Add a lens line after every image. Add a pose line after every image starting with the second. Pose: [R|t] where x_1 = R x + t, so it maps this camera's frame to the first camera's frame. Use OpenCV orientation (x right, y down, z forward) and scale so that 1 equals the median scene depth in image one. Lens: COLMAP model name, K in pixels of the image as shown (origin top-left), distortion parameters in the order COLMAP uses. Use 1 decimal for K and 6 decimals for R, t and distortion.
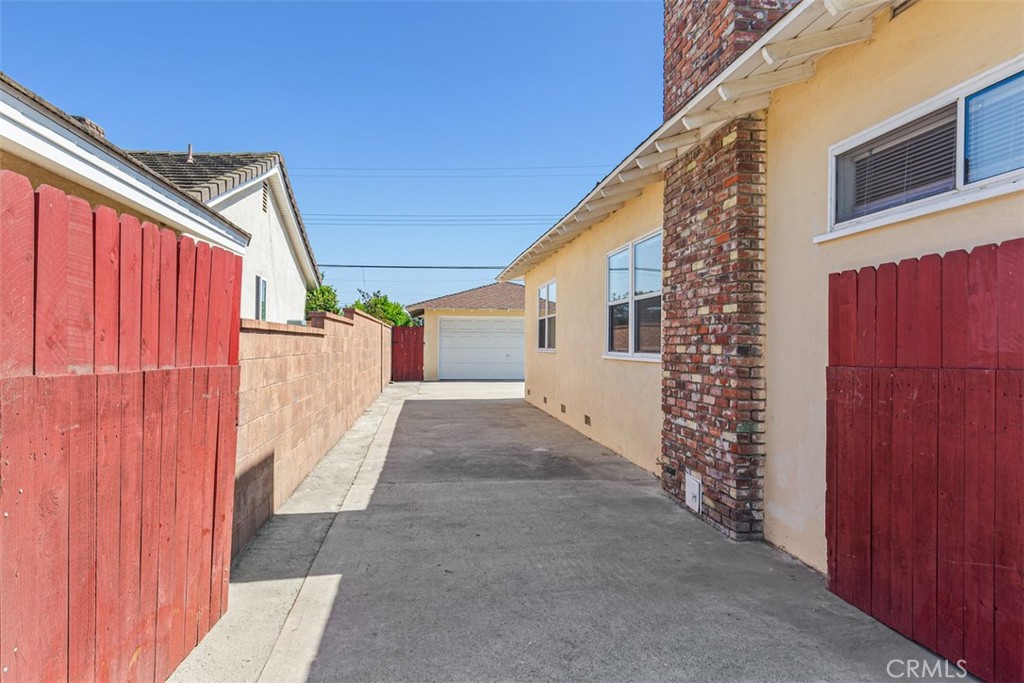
lens RADIAL K [[696.9, 0, 512.0], [0, 696.9, 341.5], [0, 0, 1]] dist [0.003252, 0.002007]
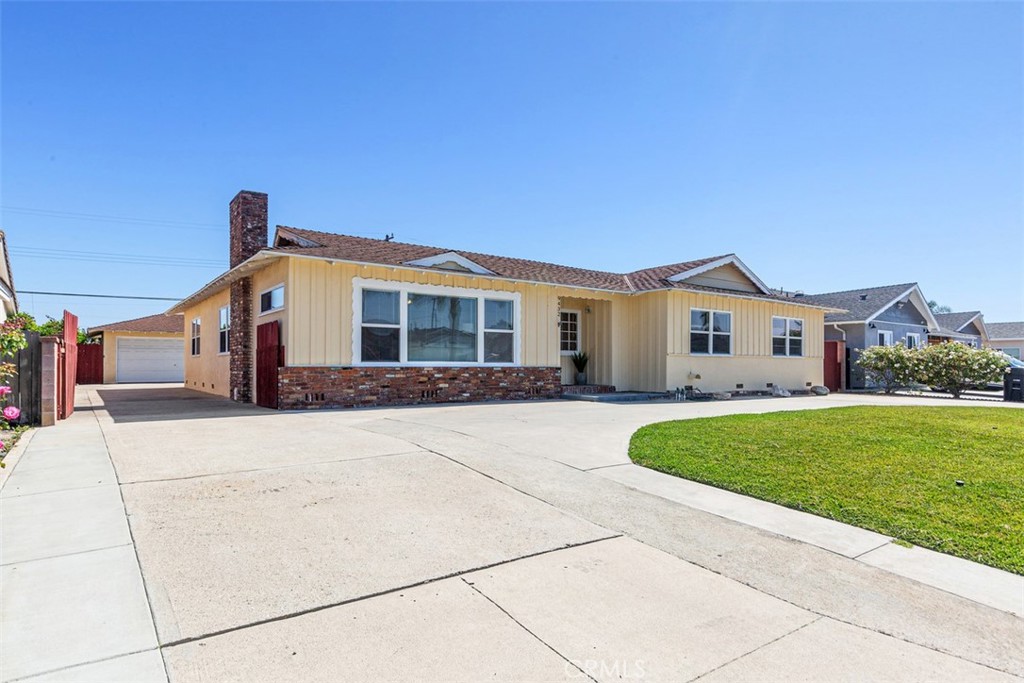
lens RADIAL K [[577.8, 0, 513.1], [0, 577.8, 362.2], [0, 0, 1]] dist [0.000649, 0.000138]
pose [[0.871595, -0.001713, 0.490223, 0.033436], [0.002477, 0.999997, -0.000910, 0.033958], [-0.490220, 0.002008, 0.871597, -0.740127]]
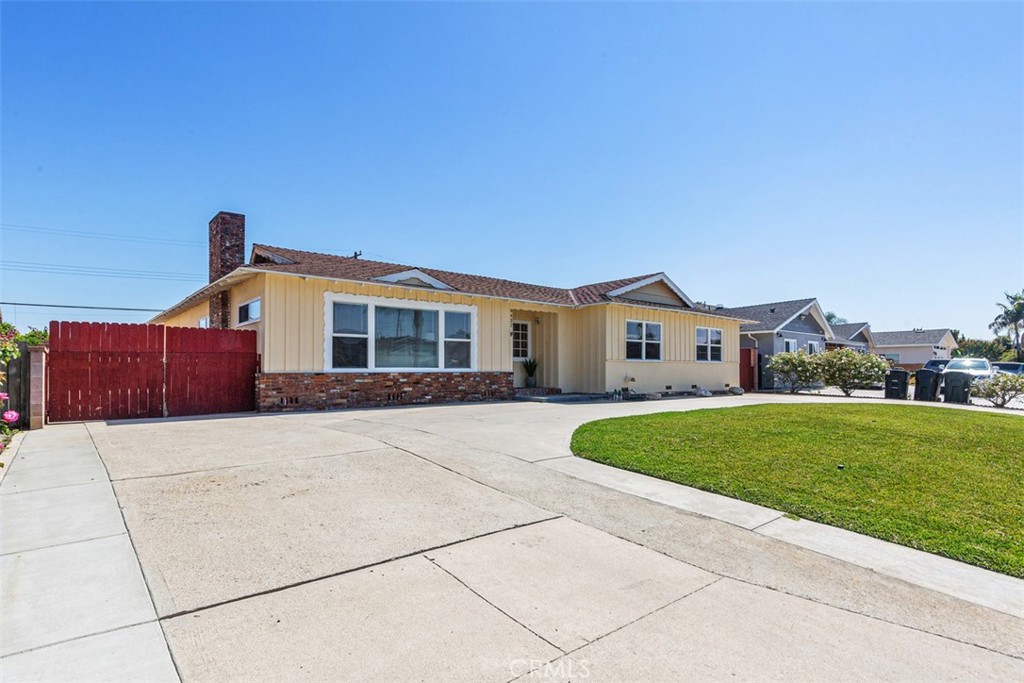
lens RADIAL K [[523.4, 0, 510.2], [0, 523.4, 361.3], [0, 0, 1]] dist [-0.010040, 0.000090]
pose [[0.833329, 0.000617, 0.552777, 0.026105], [0.007076, 0.999906, -0.011783, 0.032791], [-0.552732, 0.013731, 0.833246, -0.758542]]
